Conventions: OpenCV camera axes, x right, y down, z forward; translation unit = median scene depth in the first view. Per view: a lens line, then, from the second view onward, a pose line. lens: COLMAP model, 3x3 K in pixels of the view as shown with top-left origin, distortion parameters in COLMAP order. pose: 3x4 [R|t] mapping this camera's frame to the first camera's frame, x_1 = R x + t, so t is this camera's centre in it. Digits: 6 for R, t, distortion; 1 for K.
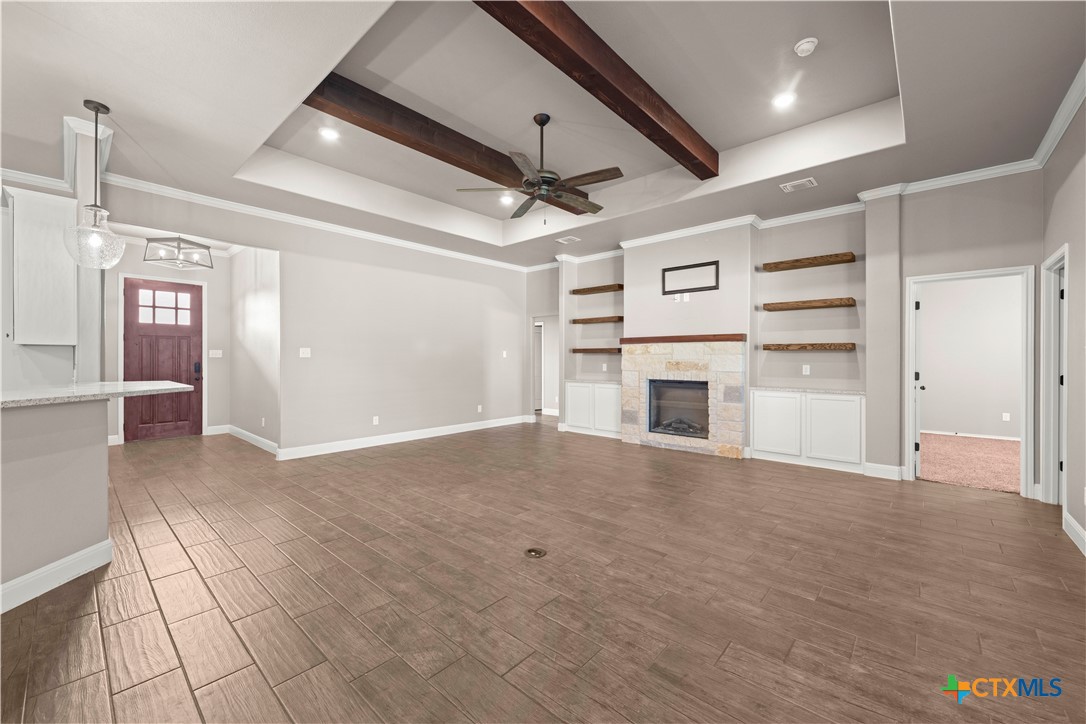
lens RADIAL K [[427.4, 0, 547.2], [0, 427.4, 361.3], [0, 0, 1]] dist [0.000289, -0.000215]
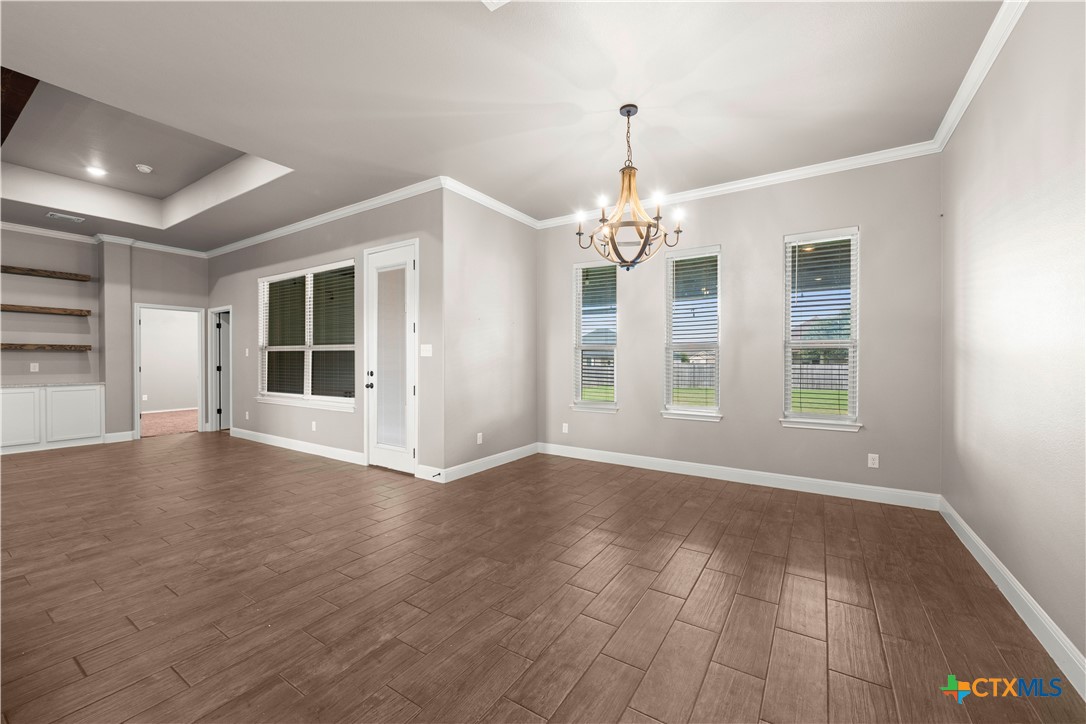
lens RADIAL K [[427.4, 0, 550.0], [0, 427.4, 362.0], [0, 0, 1]] dist [0.000289, -0.000215]
pose [[-0.159042, -0.008183, 0.987238, -0.704912], [0.003641, 0.999954, 0.008875, 0.000874], [-0.987265, 0.005006, -0.159005, -0.152651]]
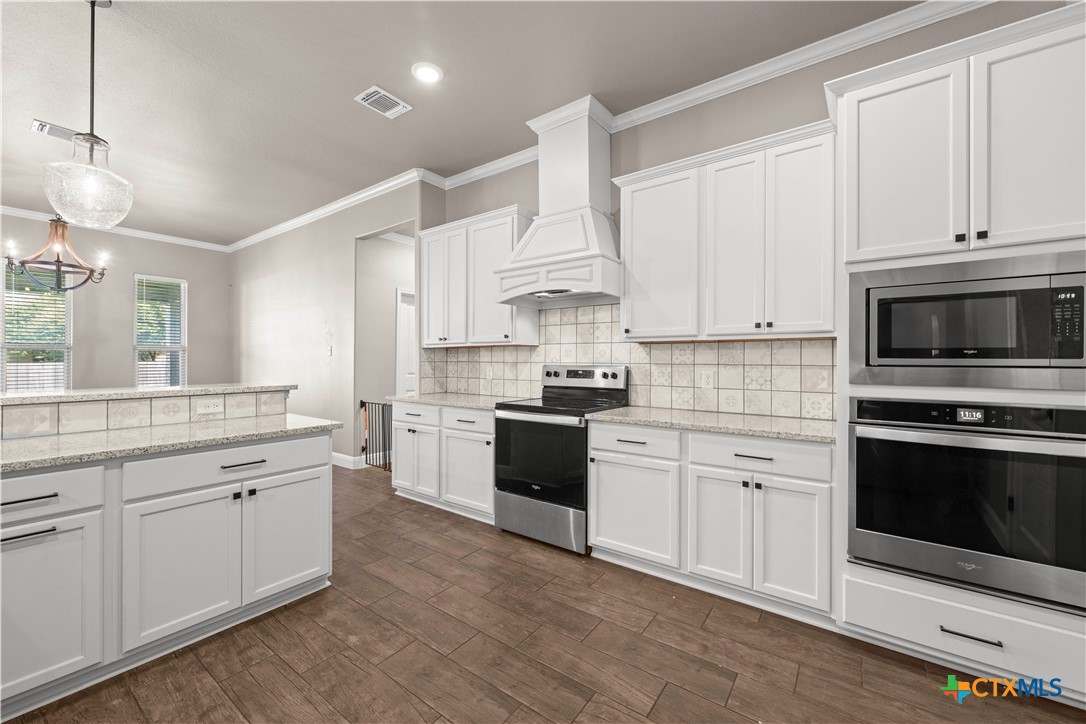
lens RADIAL K [[427.4, 0, 549.8], [0, 427.4, 359.7], [0, 0, 1]] dist [0.000289, -0.000215]
pose [[-0.995013, -0.003211, -0.099695, -0.984535], [-0.003824, 0.999975, 0.005957, -0.001831], [0.099673, 0.006309, -0.995000, 0.538732]]
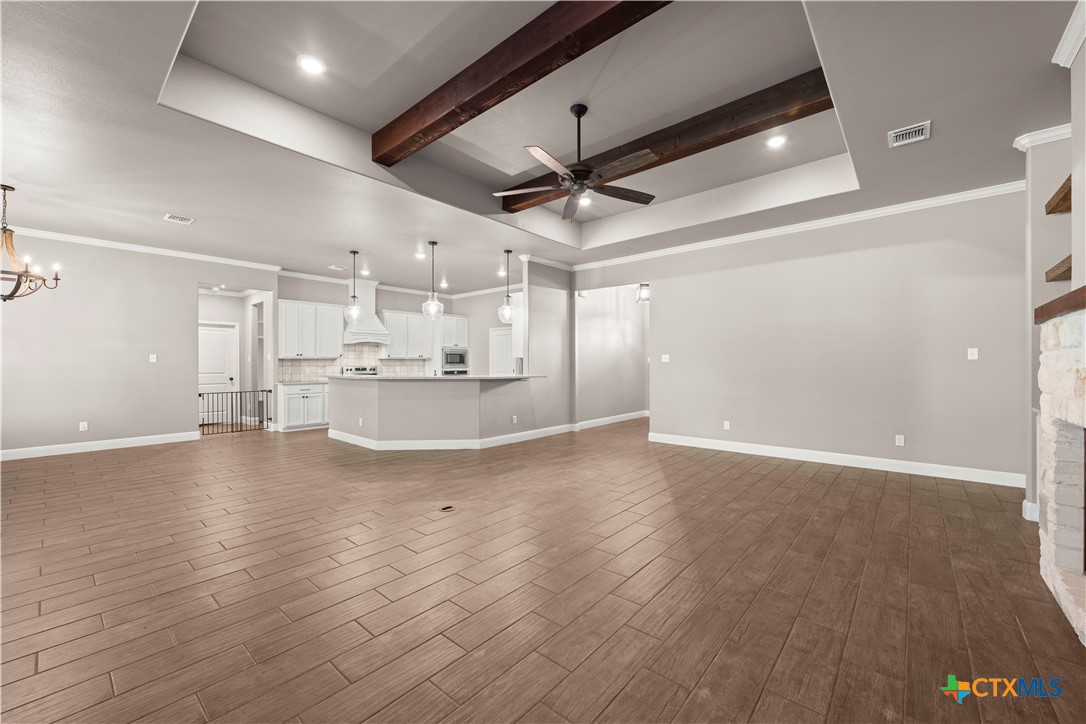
lens RADIAL K [[427.4, 0, 548.2], [0, 427.4, 362.2], [0, 0, 1]] dist [0.000289, -0.000215]
pose [[0.017887, -0.004648, -0.999829, 0.674521], [-0.003527, 0.999983, -0.004712, -0.001475], [0.999834, 0.003610, 0.017870, 0.663464]]
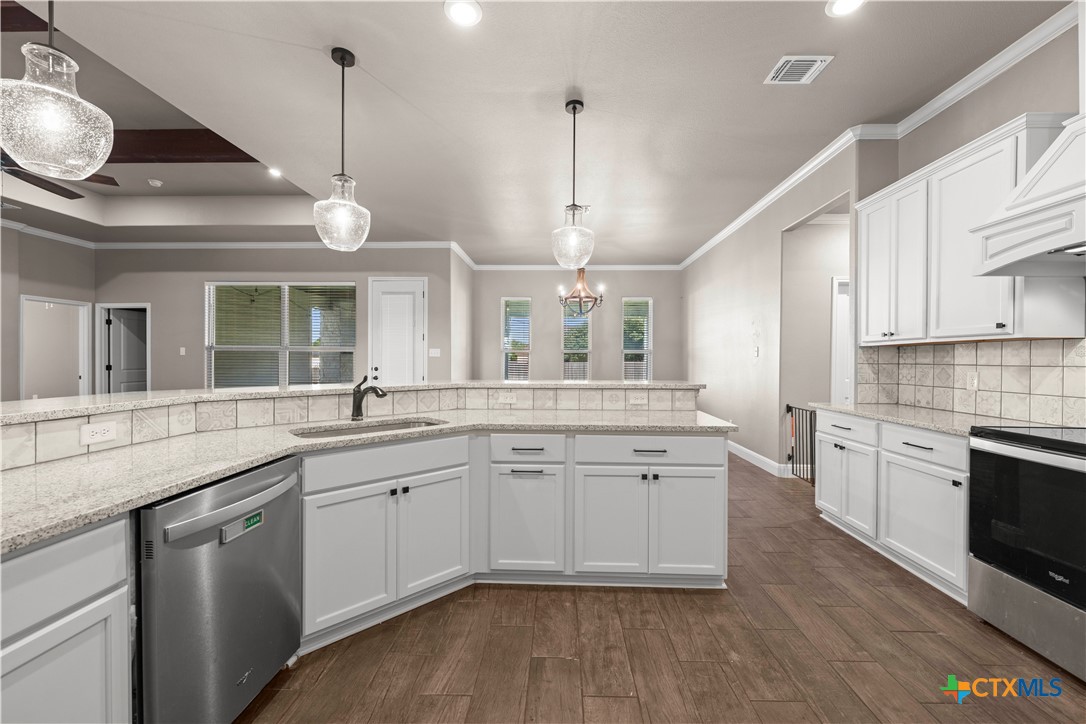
lens RADIAL K [[427.4, 0, 550.5], [0, 427.4, 361.1], [0, 0, 1]] dist [0.000289, -0.000215]
pose [[-0.644489, -0.007007, 0.764581, -1.019550], [-0.000359, 0.999961, 0.008862, -0.001709], [-0.764613, 0.005437, -0.644466, 0.496087]]
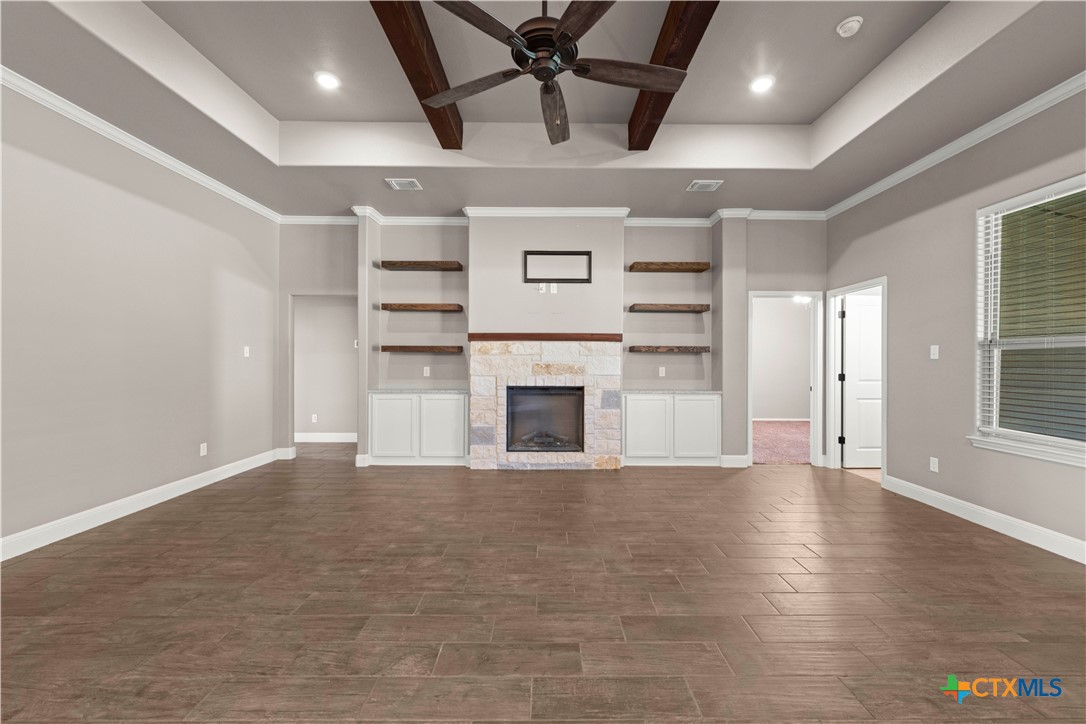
lens RADIAL K [[427.4, 0, 546.4], [0, 427.4, 360.5], [0, 0, 1]] dist [0.000289, -0.000215]
pose [[0.744605, 0.002842, 0.667500, -0.282337], [0.000130, 0.999990, -0.004403, -0.002437], [-0.667506, 0.003366, 0.744597, 0.417262]]
